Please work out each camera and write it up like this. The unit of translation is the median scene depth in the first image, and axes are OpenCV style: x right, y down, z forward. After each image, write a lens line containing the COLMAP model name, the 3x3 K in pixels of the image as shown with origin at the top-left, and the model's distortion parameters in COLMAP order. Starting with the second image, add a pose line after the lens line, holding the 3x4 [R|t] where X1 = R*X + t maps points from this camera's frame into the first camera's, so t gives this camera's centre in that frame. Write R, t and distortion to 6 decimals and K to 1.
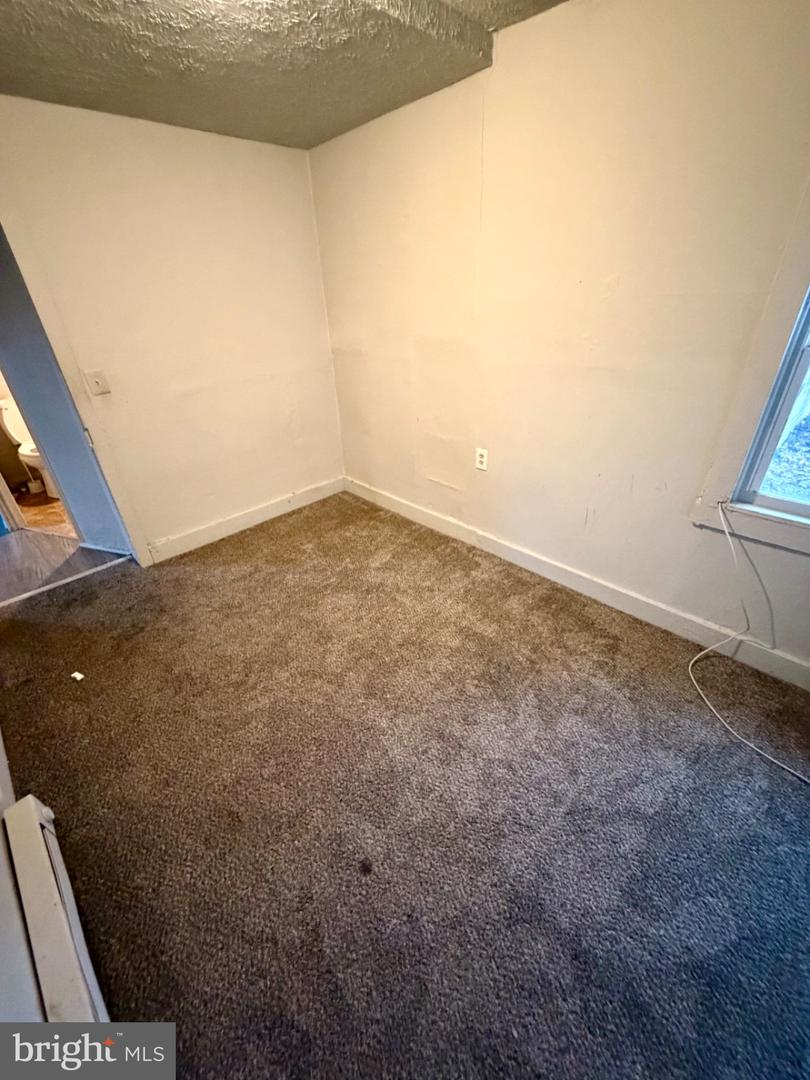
lens RADIAL K [[431.3, 0, 402.2], [0, 431.3, 537.4], [0, 0, 1]] dist [-0.000318, 0.000010]
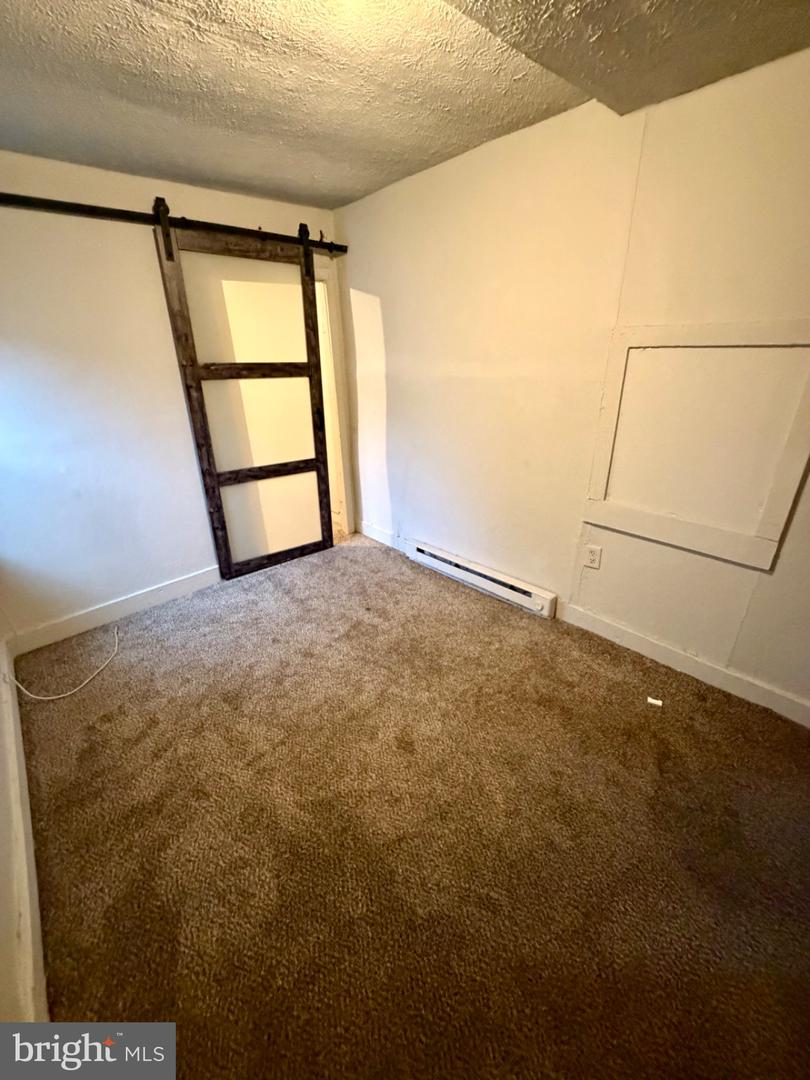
lens RADIAL K [[431.3, 0, 408.4], [0, 431.3, 537.9], [0, 0, 1]] dist [-0.000318, 0.000010]
pose [[-0.996413, 0.053747, 0.065363, -0.224005], [0.084359, 0.569886, 0.817382, -0.575344], [0.006682, 0.819964, -0.572376, 0.992175]]
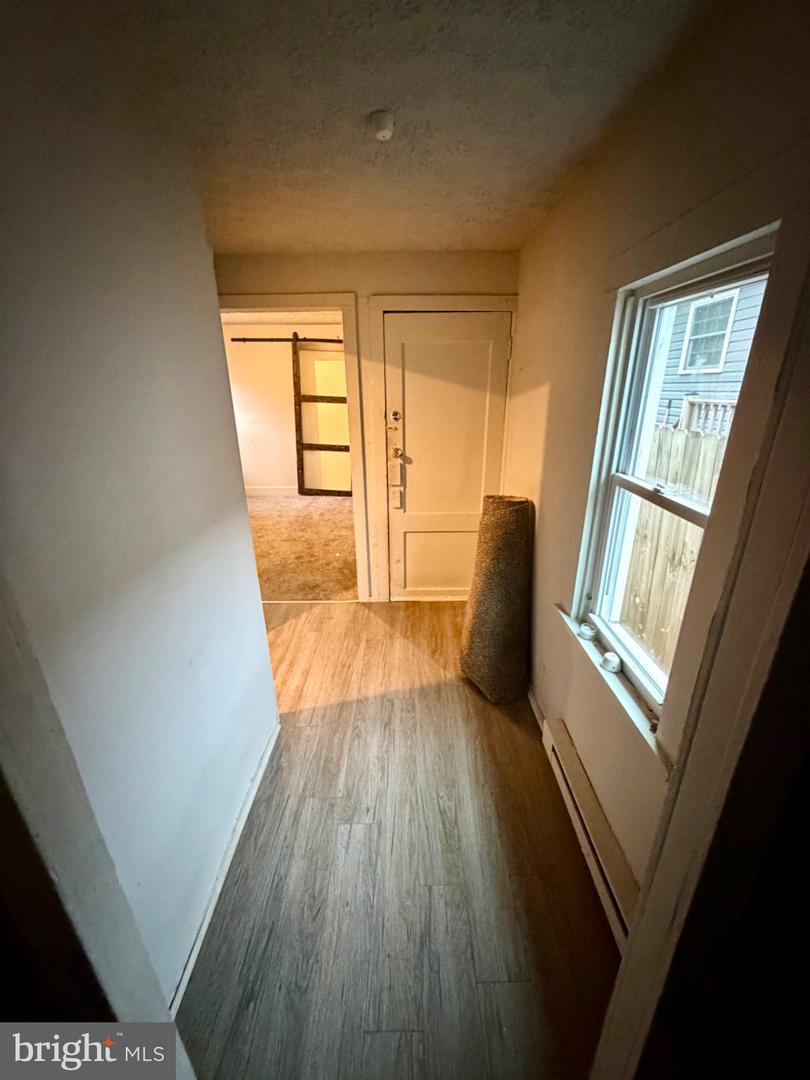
lens RADIAL K [[431.3, 0, 402.2], [0, 431.3, 541.1], [0, 0, 1]] dist [-0.000318, 0.000010]
pose [[-0.705211, -0.188884, 0.683374, -1.872743], [0.390193, 0.701366, 0.596519, -0.657467], [-0.591968, 0.687320, -0.420910, 1.301411]]
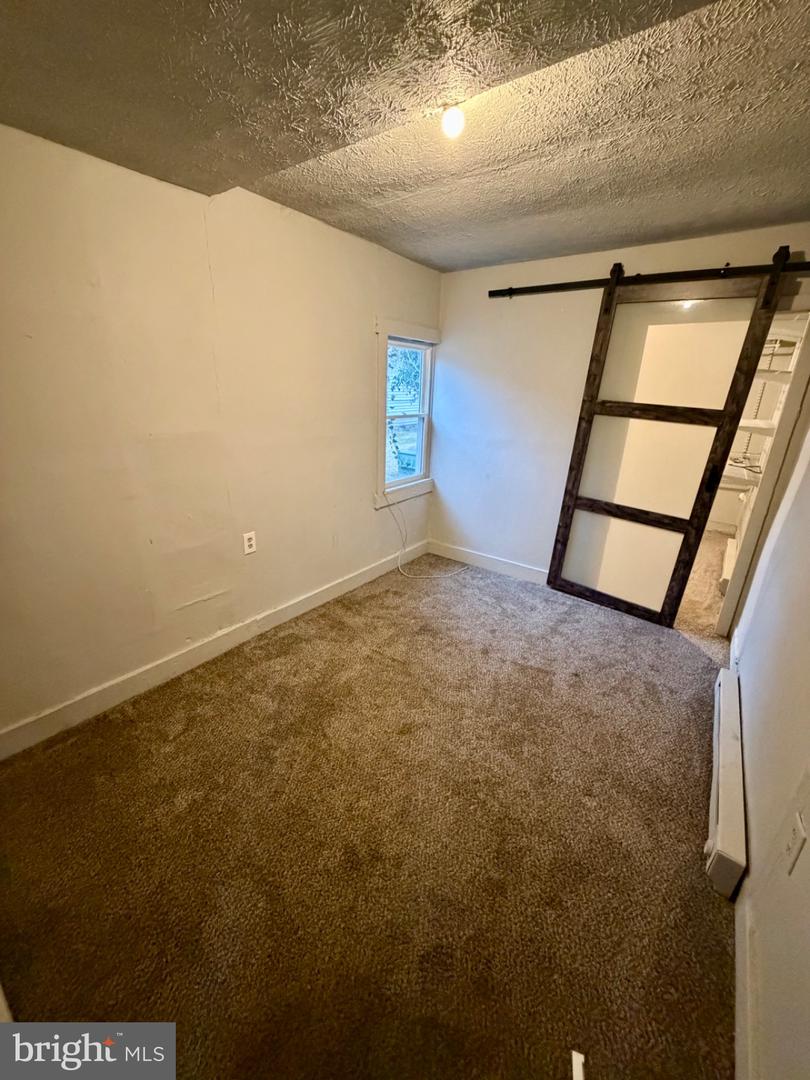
lens RADIAL K [[431.3, 0, 406.5], [0, 431.3, 539.6], [0, 0, 1]] dist [-0.000318, 0.000010]
pose [[-0.154240, -0.292080, 0.943875, -0.801498], [0.482033, 0.811657, 0.329935, -0.341692], [-0.862470, 0.505867, 0.015602, 0.678201]]
